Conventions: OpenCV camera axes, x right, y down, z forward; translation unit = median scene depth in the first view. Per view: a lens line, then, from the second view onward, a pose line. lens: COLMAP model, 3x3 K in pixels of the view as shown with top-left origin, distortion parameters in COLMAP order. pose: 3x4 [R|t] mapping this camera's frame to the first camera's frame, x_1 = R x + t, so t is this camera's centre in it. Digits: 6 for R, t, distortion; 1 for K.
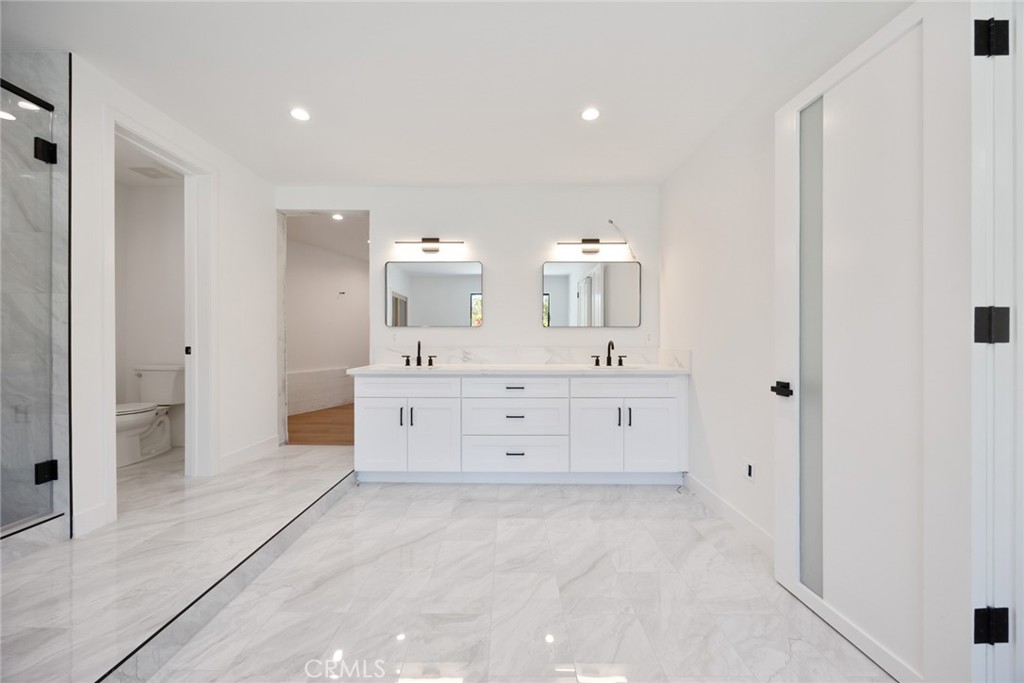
lens RADIAL K [[397.7, 0, 505.8], [0, 397.7, 343.4], [0, 0, 1]] dist [-0.001638, -0.000087]
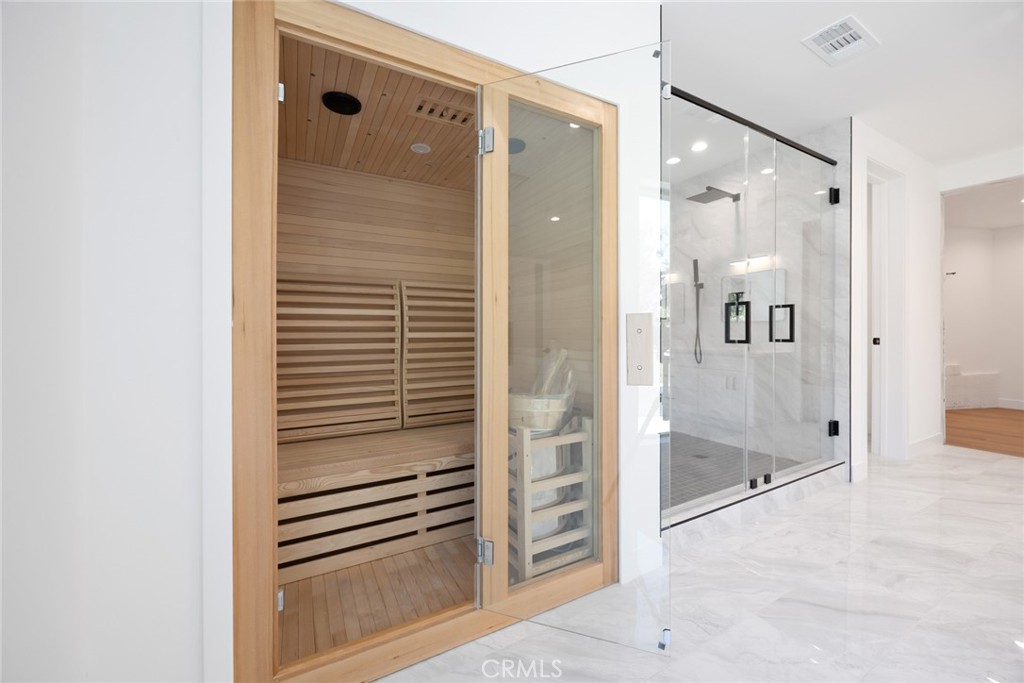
lens RADIAL K [[391.4, 0, 511.0], [0, 391.4, 336.5], [0, 0, 1]] dist [-0.001296, -0.000220]
pose [[0.501561, 0.001234, -0.865121, -0.366302], [0.004486, 0.999982, 0.004028, -0.004182], [0.865111, -0.005901, 0.501546, -0.437929]]
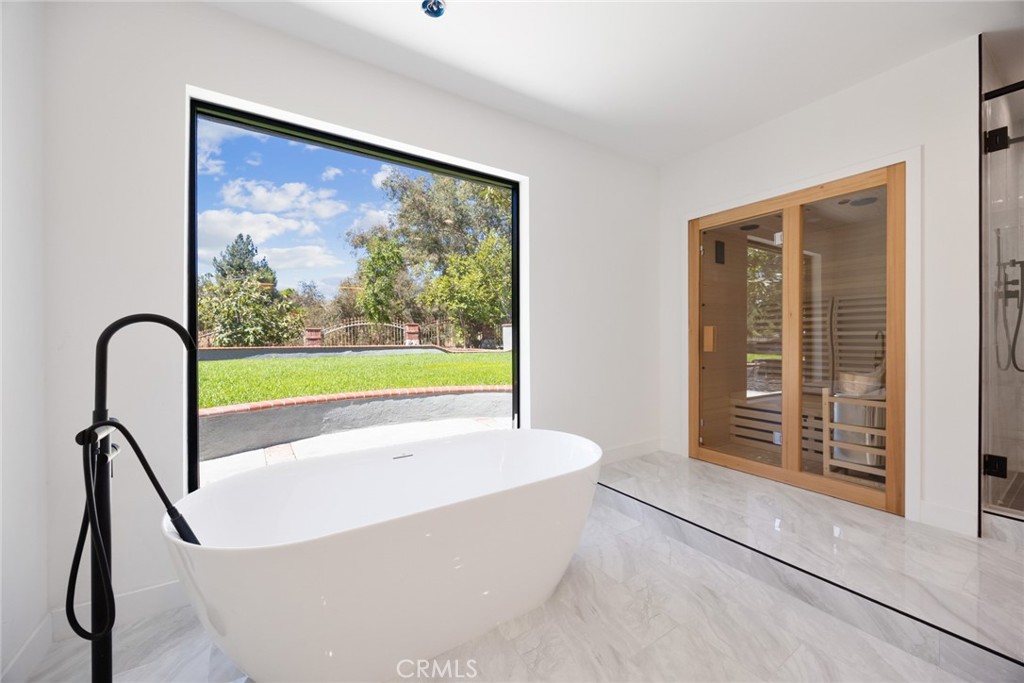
lens RADIAL K [[391.4, 0, 511.0], [0, 391.4, 336.5], [0, 0, 1]] dist [-0.001296, -0.000220]
pose [[-0.831374, 0.001730, -0.555711, 0.249436], [0.001145, 0.999998, 0.001400, 0.001739], [0.555713, 0.000528, -0.831374, 0.157494]]
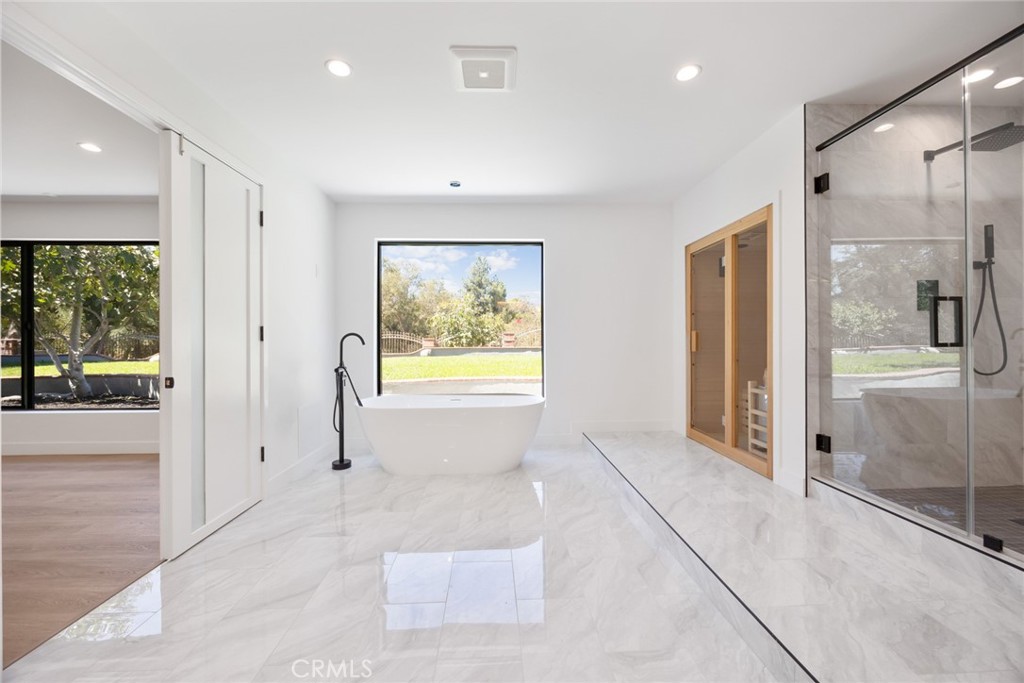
lens RADIAL K [[392.8, 0, 507.8], [0, 392.8, 341.9], [0, 0, 1]] dist [-0.001336, -0.000106]
pose [[-0.998984, 0.005011, -0.044786, -0.089359], [0.004676, 0.999960, 0.007565, -0.001728], [0.044822, 0.007348, -0.998968, 0.855882]]
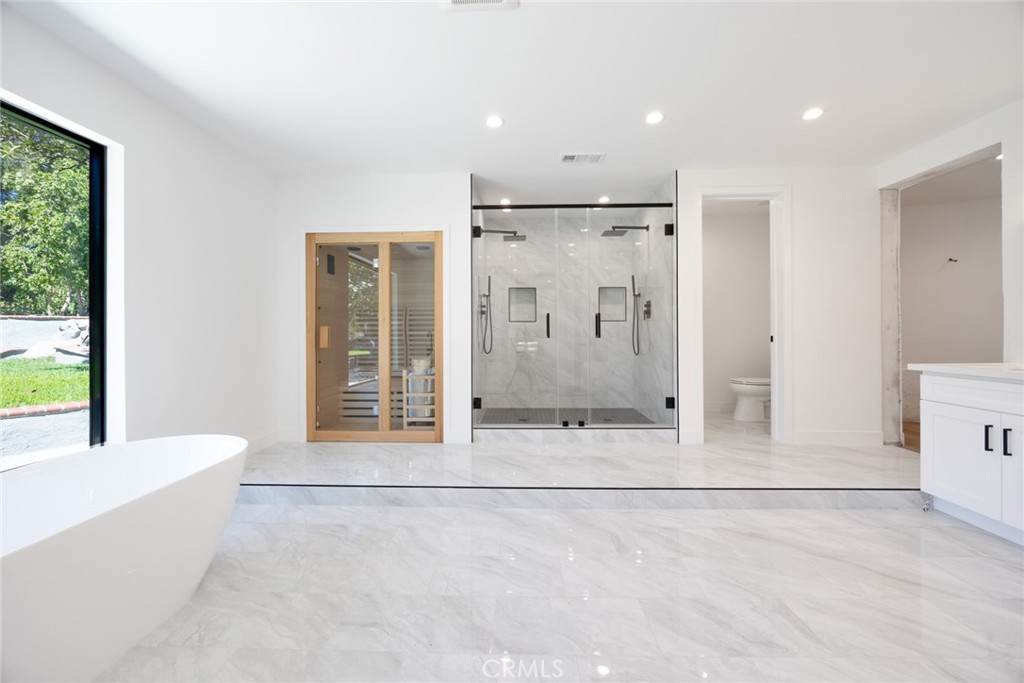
lens RADIAL K [[391.4, 0, 511.0], [0, 391.4, 336.5], [0, 0, 1]] dist [-0.001296, -0.000220]
pose [[-0.014206, 0.005340, -0.999885, 0.455639], [0.001695, 0.999984, 0.005317, 0.002197], [0.999898, -0.001619, -0.014215, 0.190018]]
